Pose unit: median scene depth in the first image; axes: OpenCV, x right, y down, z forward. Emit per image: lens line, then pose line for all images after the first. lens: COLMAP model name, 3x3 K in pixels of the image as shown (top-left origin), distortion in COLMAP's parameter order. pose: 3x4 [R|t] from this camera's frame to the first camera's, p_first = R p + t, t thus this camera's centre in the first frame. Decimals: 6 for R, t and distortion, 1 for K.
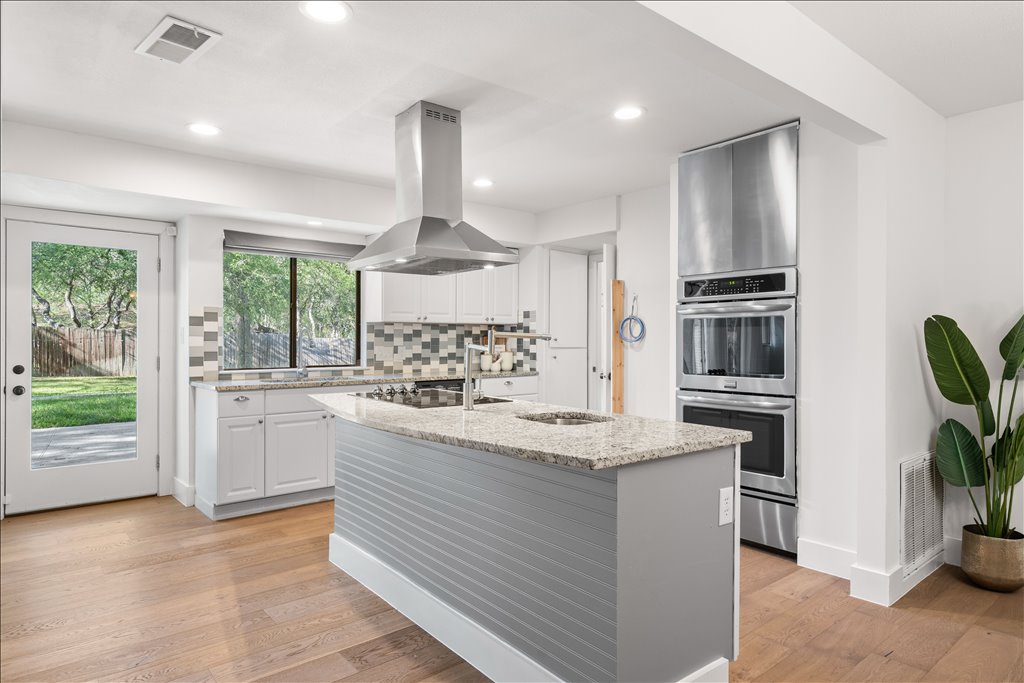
lens RADIAL K [[593.3, 0, 512.0], [0, 593.3, 341.5], [0, 0, 1]] dist [0.004823, 0.001113]
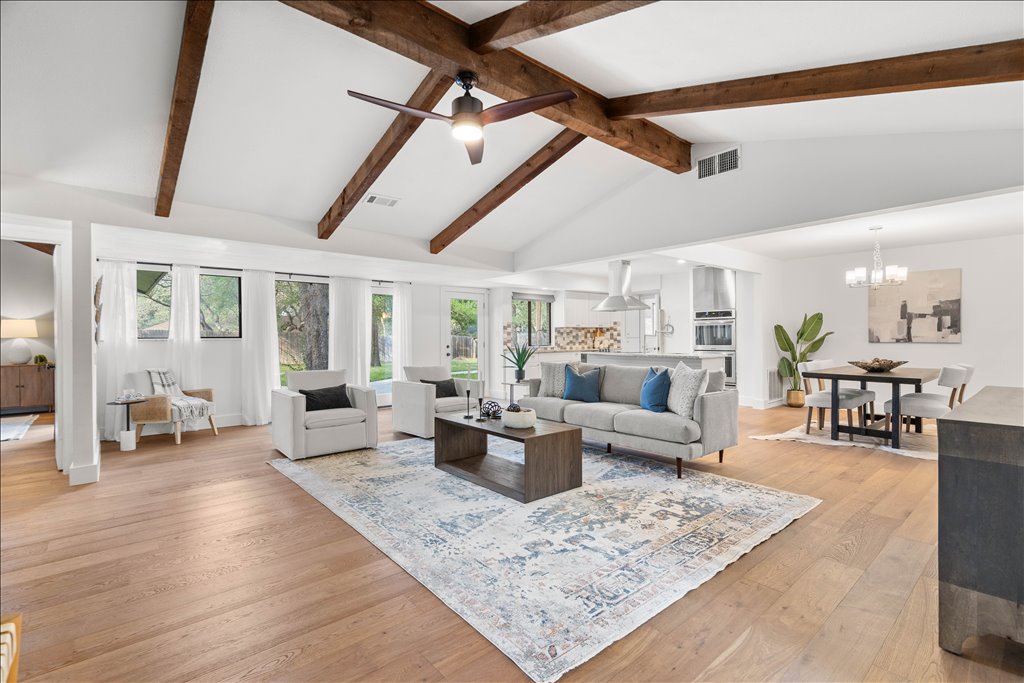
lens RADIAL K [[460.6, 0, 512.0], [0, 460.6, 341.5], [0, 0, 1]] dist [-0.000764, -0.000121]
pose [[0.999468, -0.010018, 0.031043, -0.475335], [0.009820, 0.999931, 0.006523, 0.010551], [-0.031106, -0.006215, 0.999497, -0.852020]]
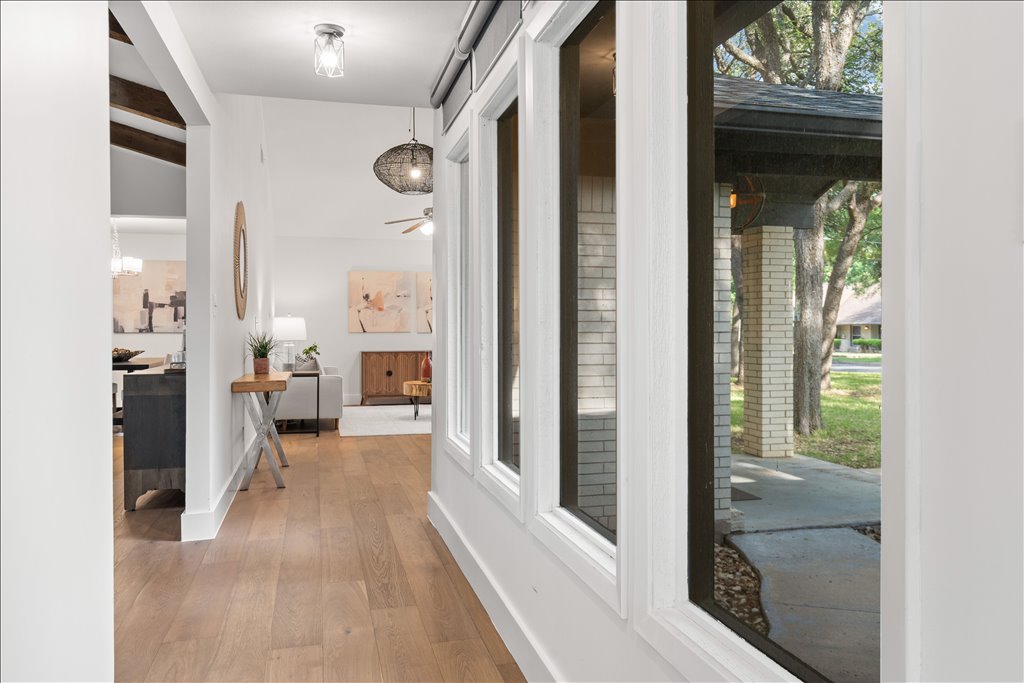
lens RADIAL K [[770.7, 0, 512.0], [0, 770.7, 341.5], [0, 0, 1]] dist [-0.001767, -0.002467]
pose [[0.415326, -0.020891, 0.909433, -1.578070], [0.001456, 0.999750, 0.022301, 0.013467], [-0.909671, -0.007938, 0.415253, -2.477236]]
